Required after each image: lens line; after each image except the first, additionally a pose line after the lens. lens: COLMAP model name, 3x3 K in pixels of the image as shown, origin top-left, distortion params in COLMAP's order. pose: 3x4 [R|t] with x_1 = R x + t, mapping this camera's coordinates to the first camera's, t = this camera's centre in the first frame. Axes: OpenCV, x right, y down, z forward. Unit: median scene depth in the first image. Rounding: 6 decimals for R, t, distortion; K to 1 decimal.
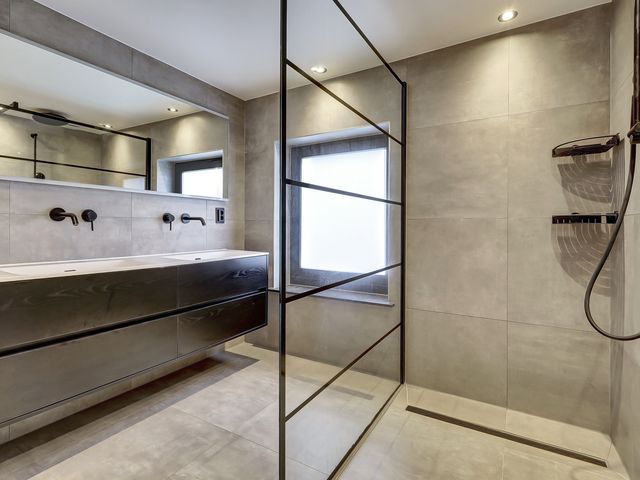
lens RADIAL K [[328.3, 0, 322.3], [0, 328.3, 234.2], [0, 0, 1]] dist [0.000643, -0.001757]
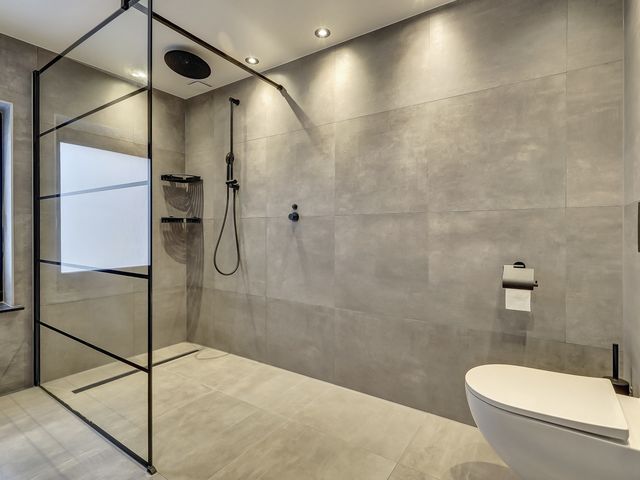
lens RADIAL K [[328.3, 0, 323.7], [0, 328.3, 238.4], [0, 0, 1]] dist [0.000643, -0.001757]
pose [[0.052973, -0.025239, 0.998277, -0.844505], [0.007181, 0.999664, 0.024893, 0.011151], [-0.998570, 0.005850, 0.053137, 0.148231]]
